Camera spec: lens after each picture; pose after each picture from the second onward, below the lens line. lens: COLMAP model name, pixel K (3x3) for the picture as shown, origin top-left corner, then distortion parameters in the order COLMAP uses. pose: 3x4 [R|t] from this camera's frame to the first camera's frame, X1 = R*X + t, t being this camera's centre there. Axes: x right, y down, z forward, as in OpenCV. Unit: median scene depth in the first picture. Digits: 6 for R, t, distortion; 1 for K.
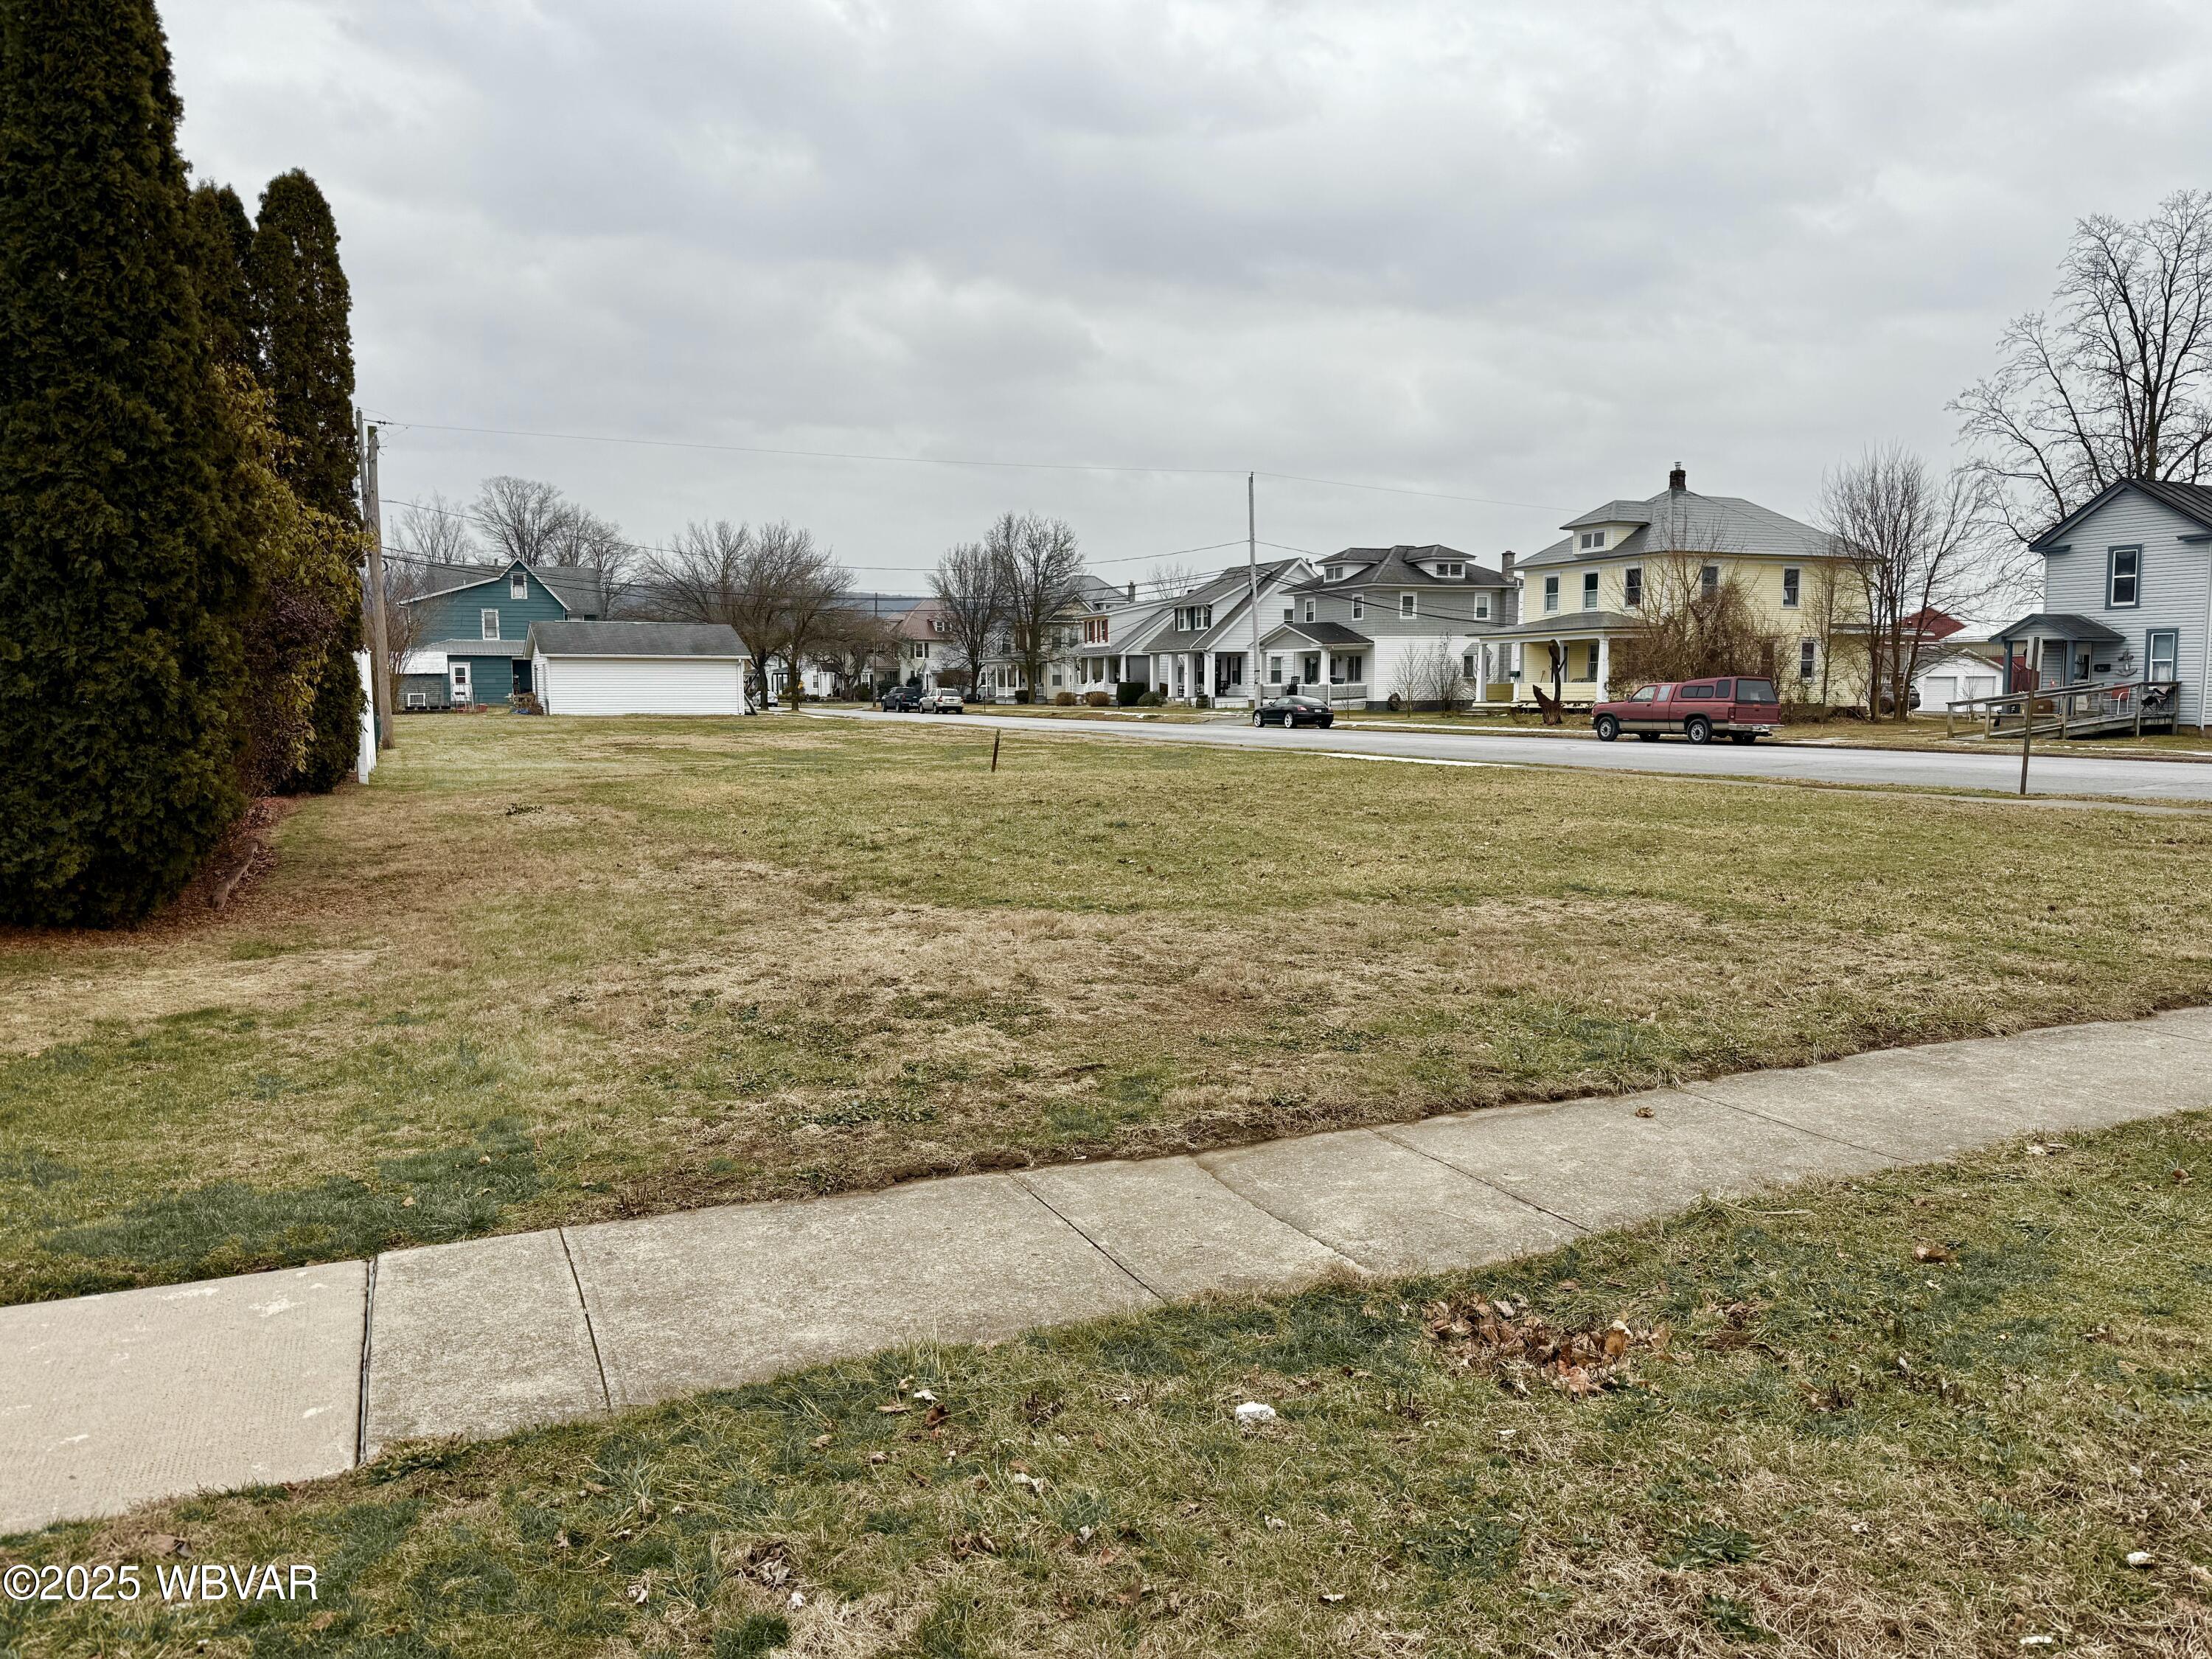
lens RADIAL K [[1567.6, 0, 1105.5], [0, 1567.6, 831.6], [0, 0, 1]] dist [-0.006852, -0.002560]
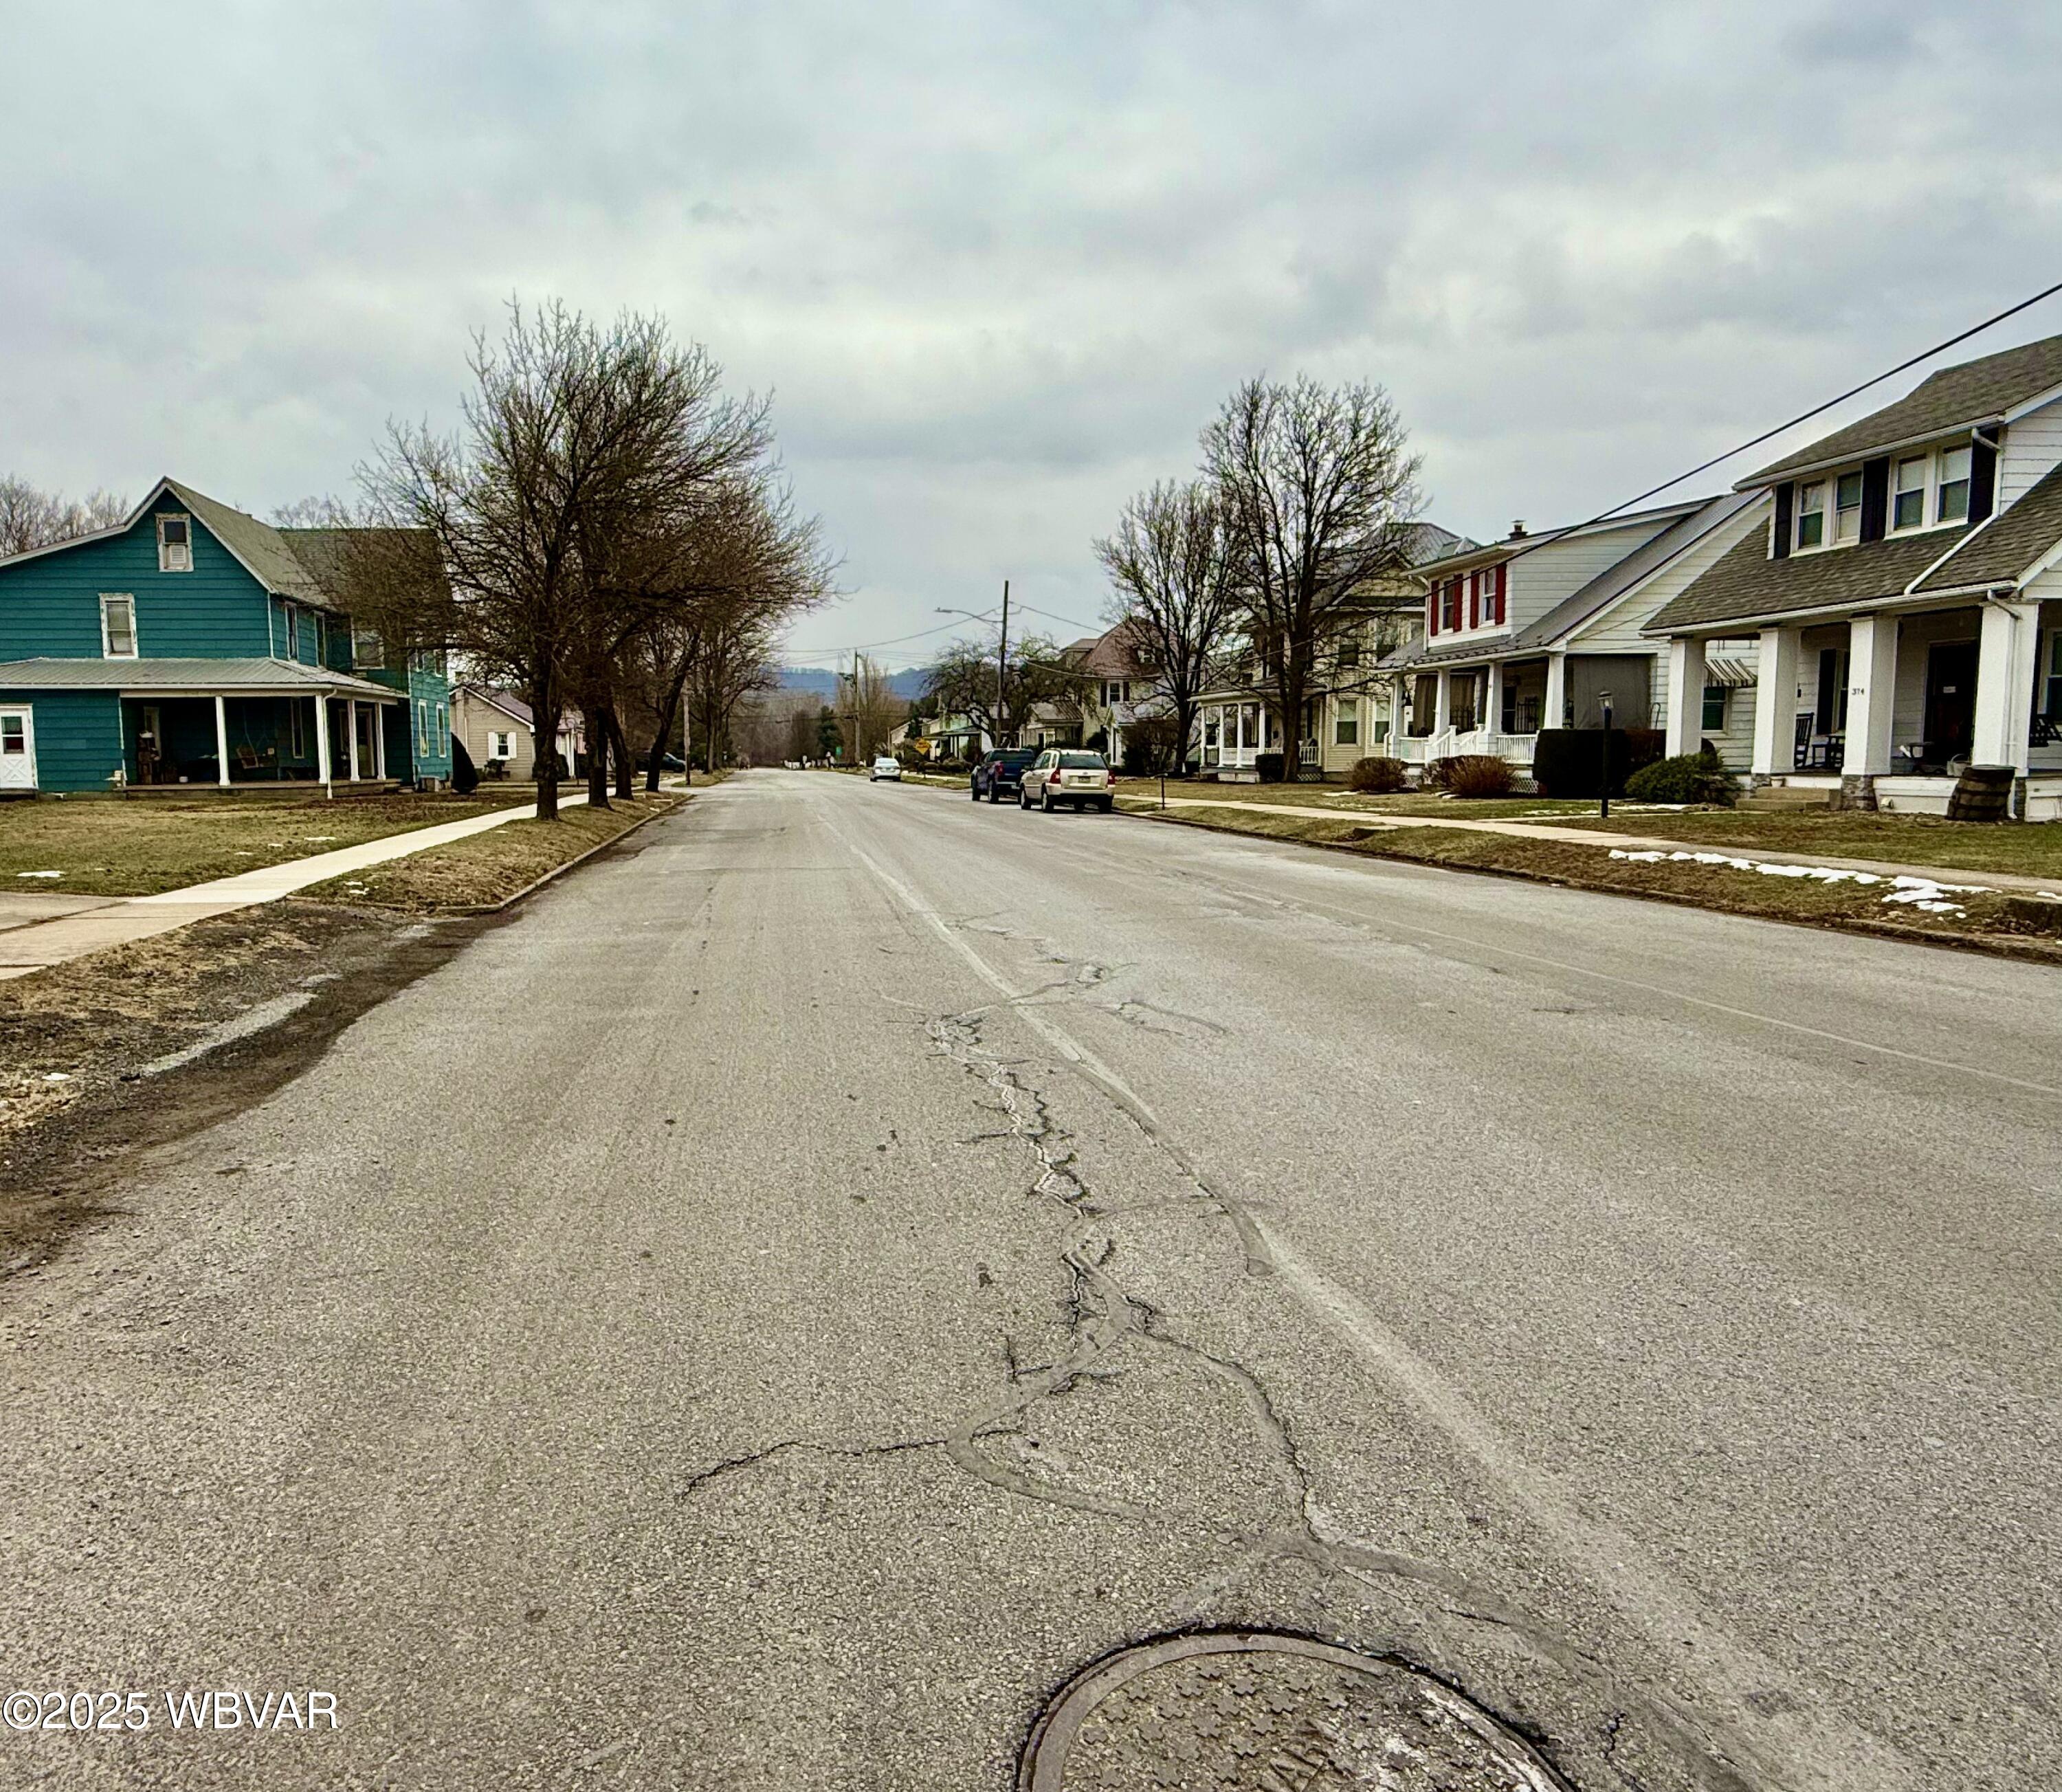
lens RADIAL K [[1414.2, 0, 862.5], [0, 1414.2, 942.5], [0, 0, 1]] dist [-0.004328, -0.000239]
pose [[0.942039, 0.034578, -0.333716, -0.024813], [-0.021262, 0.998828, 0.043475, -0.049790], [0.334828, -0.033860, 0.941671, 0.557400]]
